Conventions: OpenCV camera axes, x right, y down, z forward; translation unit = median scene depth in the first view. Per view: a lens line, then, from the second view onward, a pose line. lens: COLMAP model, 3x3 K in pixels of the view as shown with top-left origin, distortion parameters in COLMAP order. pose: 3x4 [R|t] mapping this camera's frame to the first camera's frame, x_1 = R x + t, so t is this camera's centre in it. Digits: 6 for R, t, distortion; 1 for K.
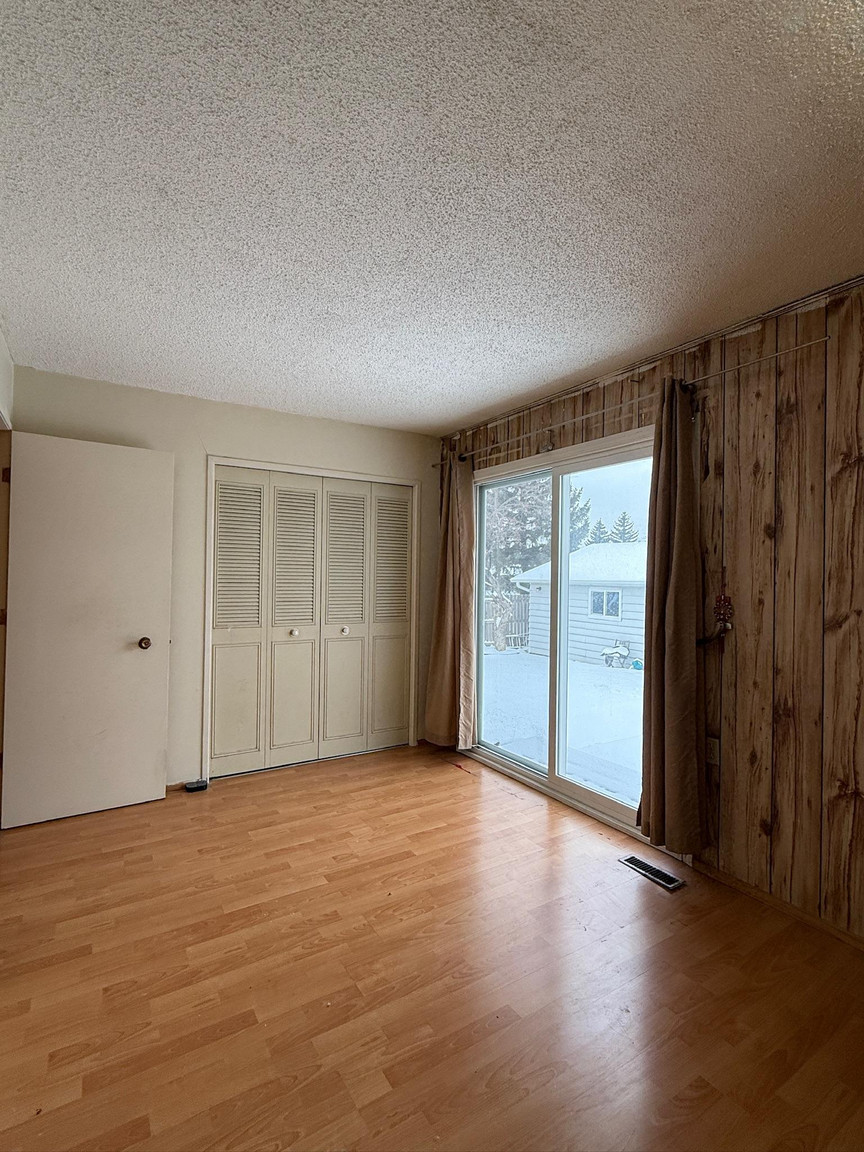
lens RADIAL K [[542.4, 0, 434.4], [0, 542.4, 576.9], [0, 0, 1]] dist [0.002093, -0.000481]
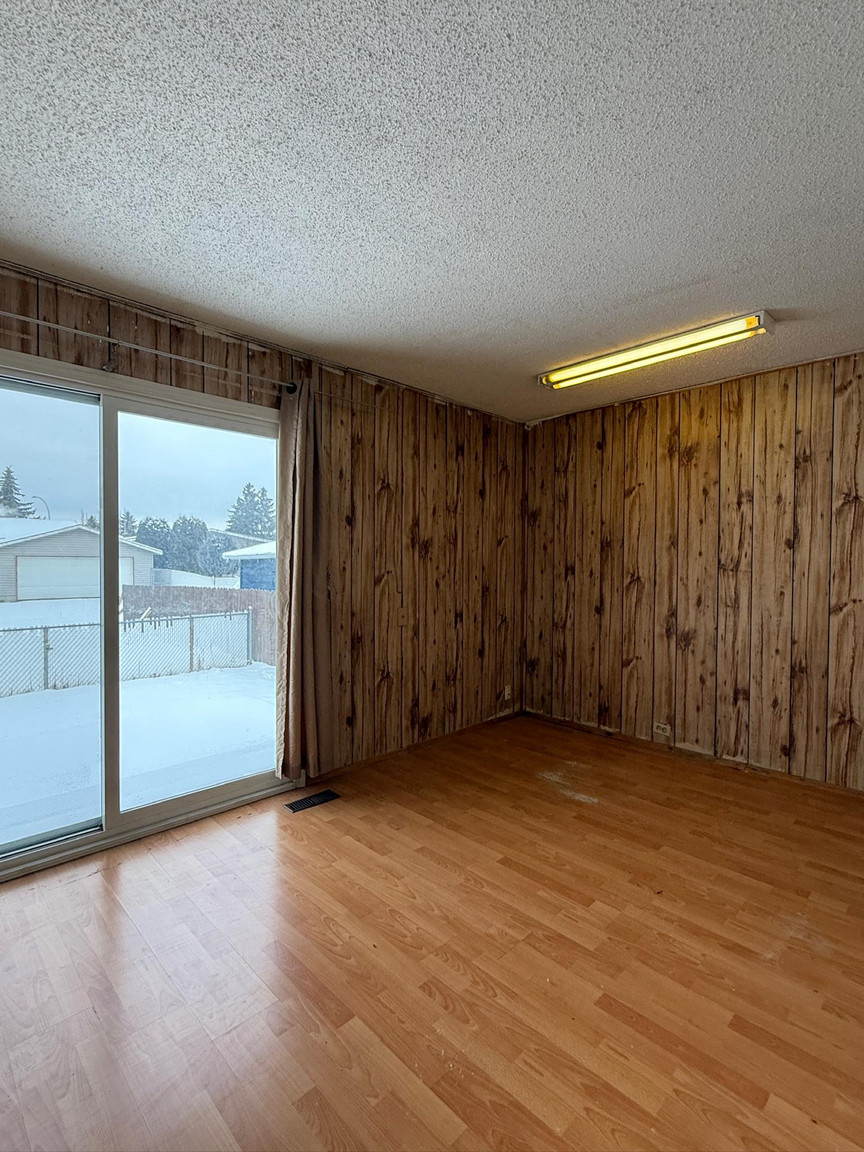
lens RADIAL K [[542.4, 0, 434.8], [0, 542.4, 575.6], [0, 0, 1]] dist [0.002093, -0.000481]
pose [[-0.210365, -0.039971, 0.976805, -0.873264], [-0.009162, 0.999201, 0.038914, 0.005718], [-0.977580, -0.000764, -0.210563, 1.093202]]
